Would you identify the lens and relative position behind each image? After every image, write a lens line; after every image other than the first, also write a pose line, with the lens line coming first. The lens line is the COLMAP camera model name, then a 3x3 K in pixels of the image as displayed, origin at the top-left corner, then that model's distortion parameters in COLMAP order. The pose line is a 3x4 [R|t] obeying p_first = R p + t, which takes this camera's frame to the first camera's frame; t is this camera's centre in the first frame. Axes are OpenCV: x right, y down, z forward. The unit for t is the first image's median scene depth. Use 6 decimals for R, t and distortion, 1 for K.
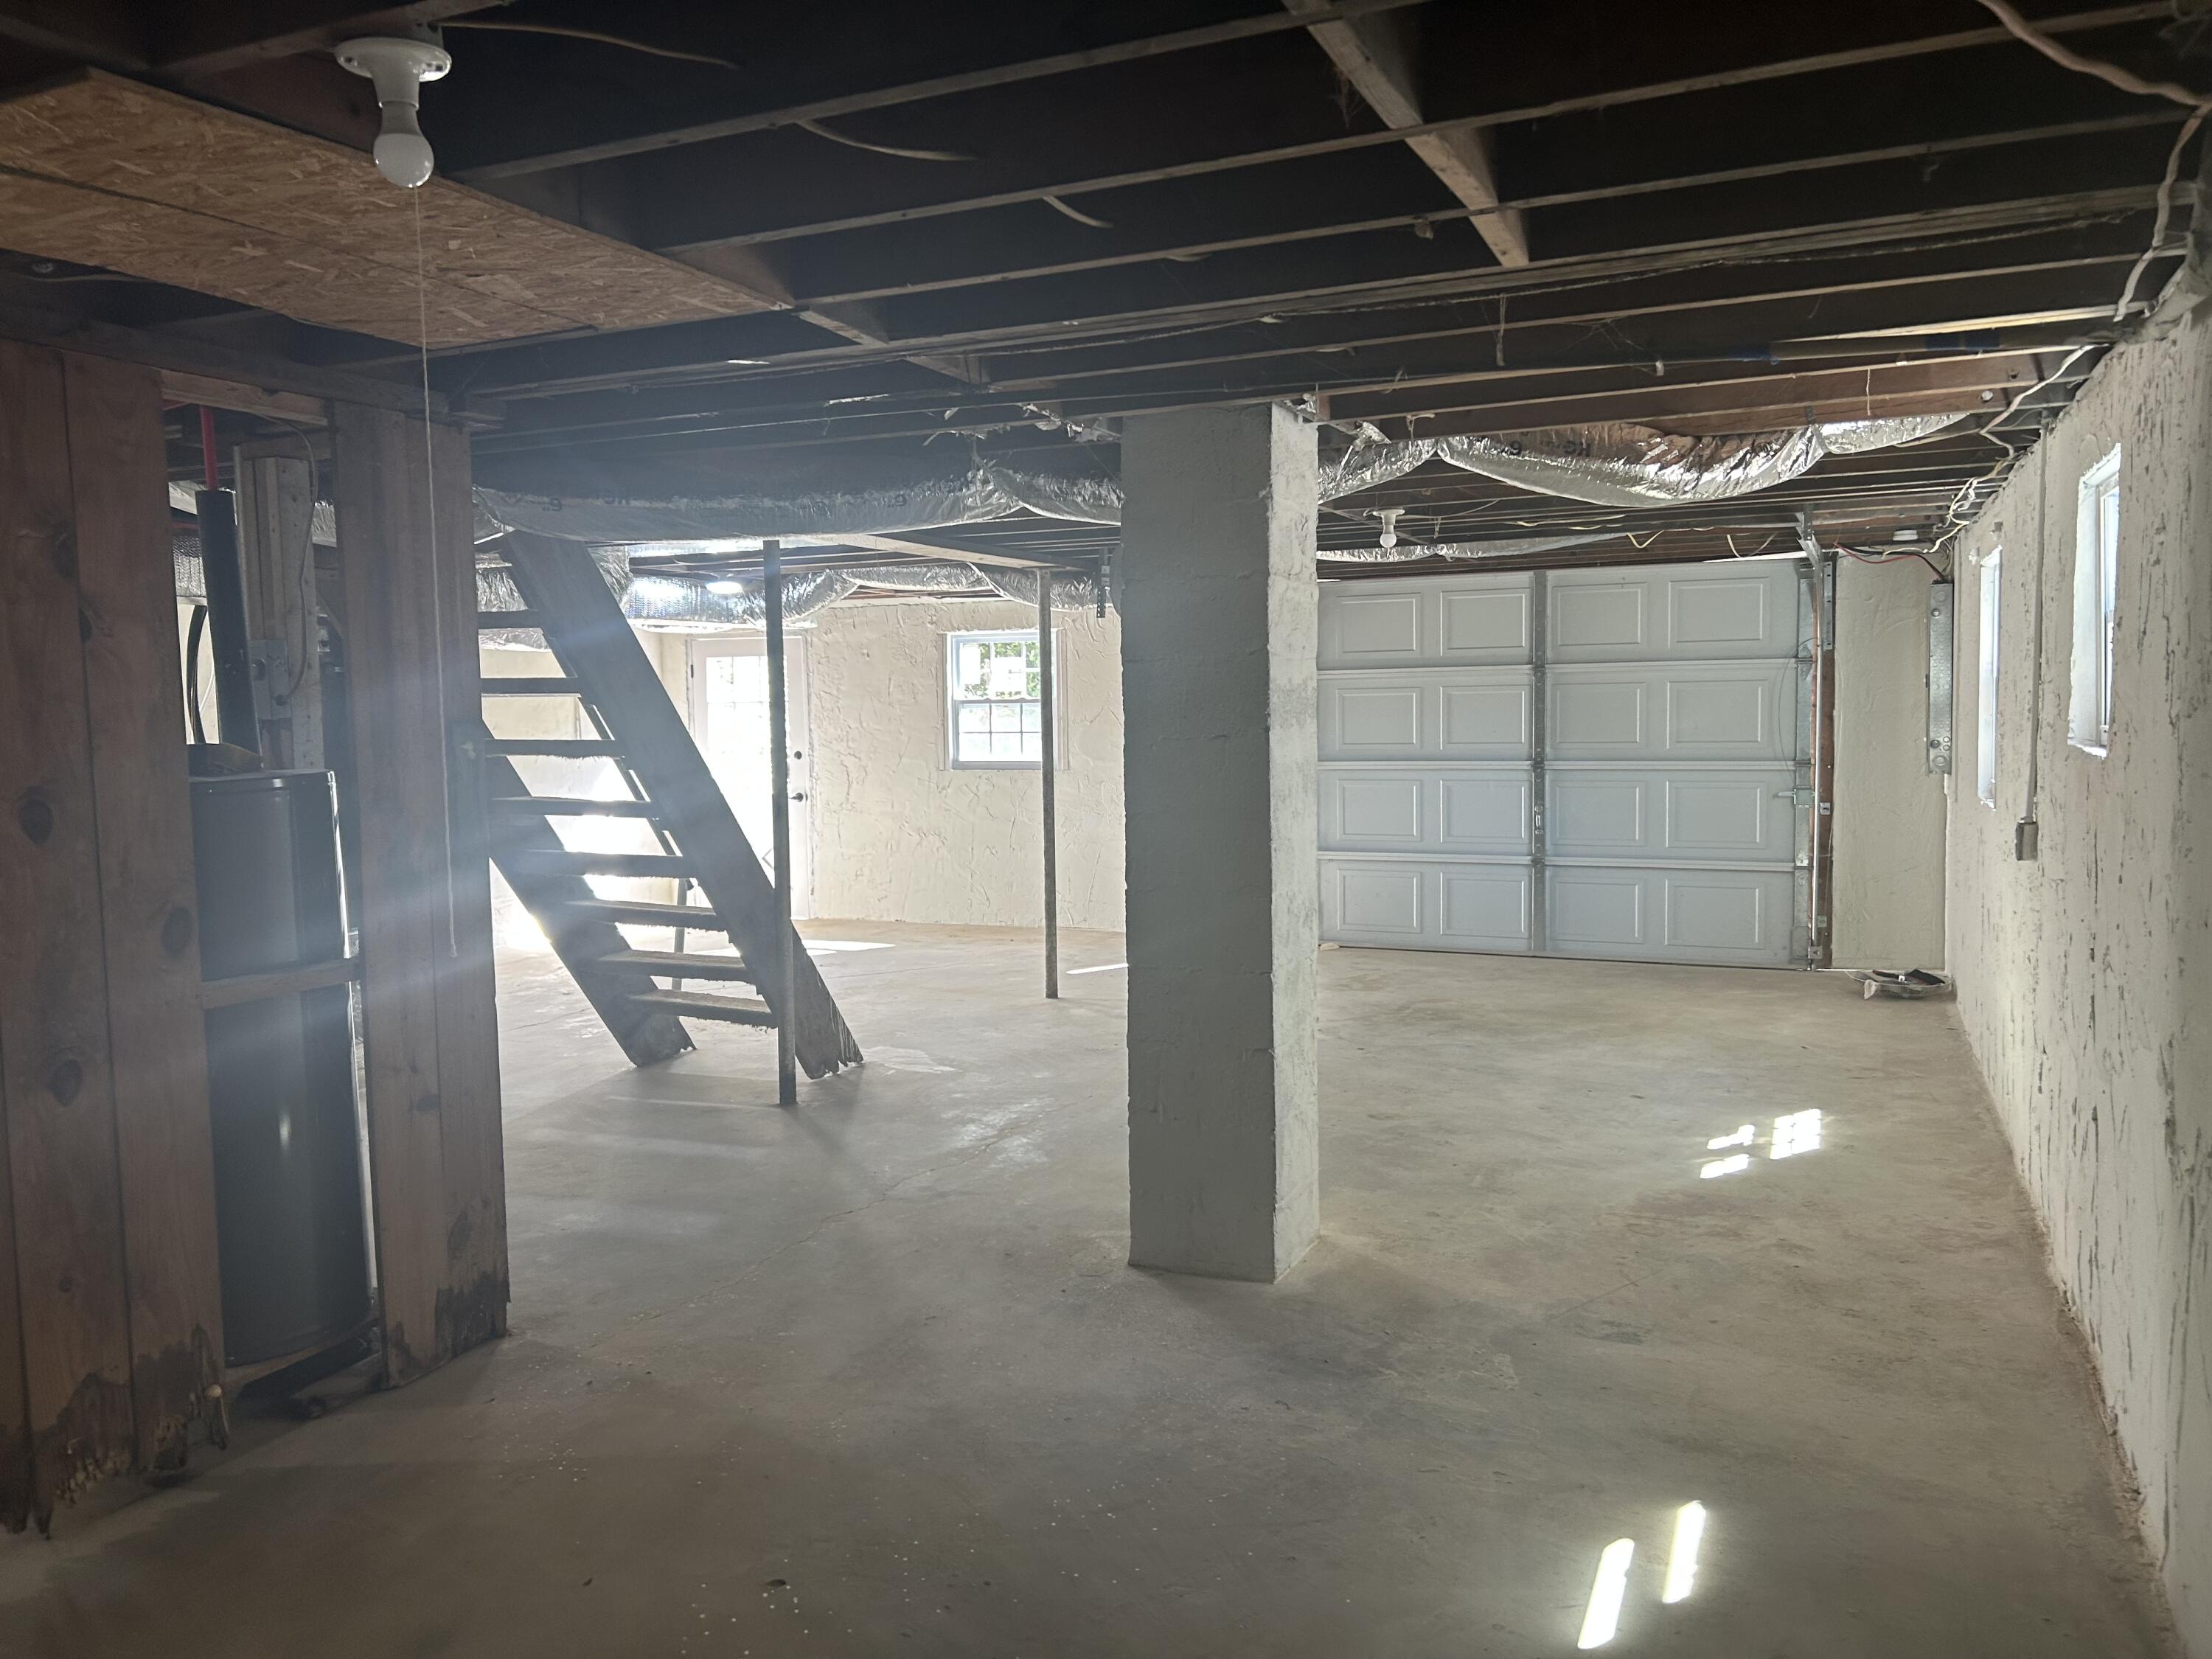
lens RADIAL K [[1667.0, 0, 1097.9], [0, 1667.0, 827.4], [0, 0, 1]] dist [0.061693, -0.000130]
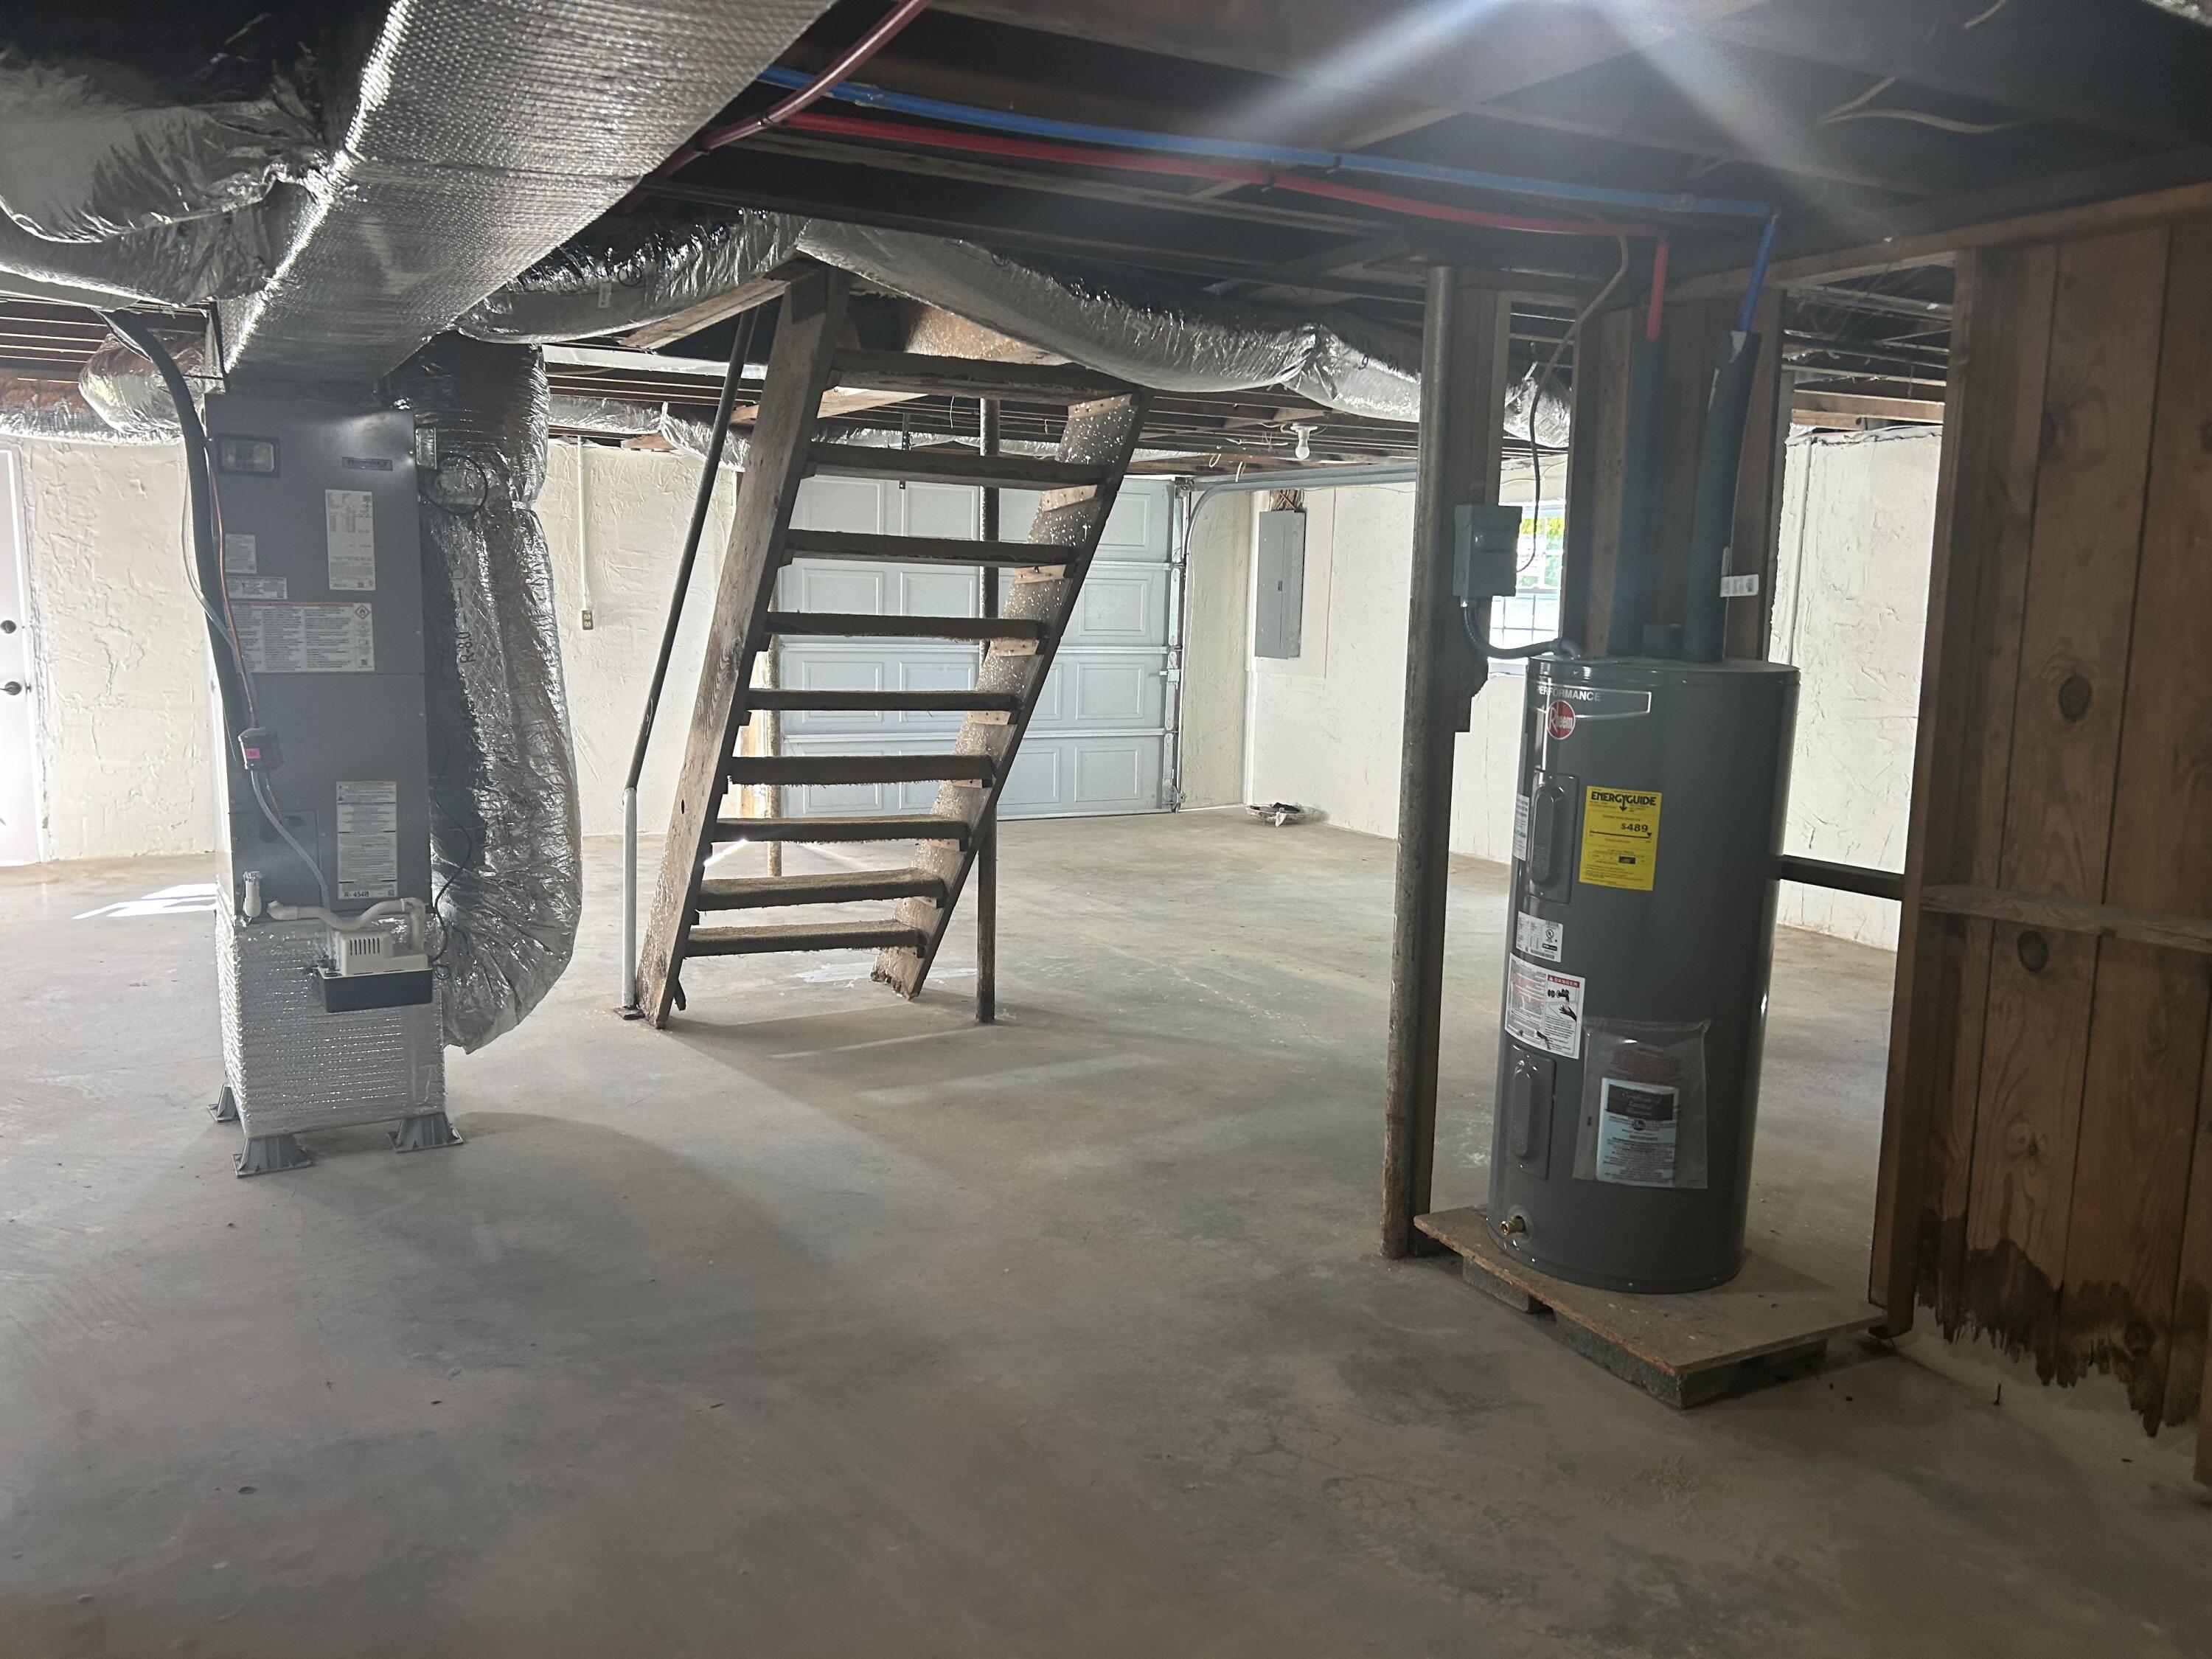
lens RADIAL K [[1667.0, 0, 1101.0], [0, 1667.0, 829.8], [0, 0, 1]] dist [0.061693, -0.000130]
pose [[0.610922, -0.082847, 0.787344, -0.592928], [0.027595, 0.996134, 0.083405, -0.007938], [-0.791210, -0.029227, 0.610846, 0.279652]]
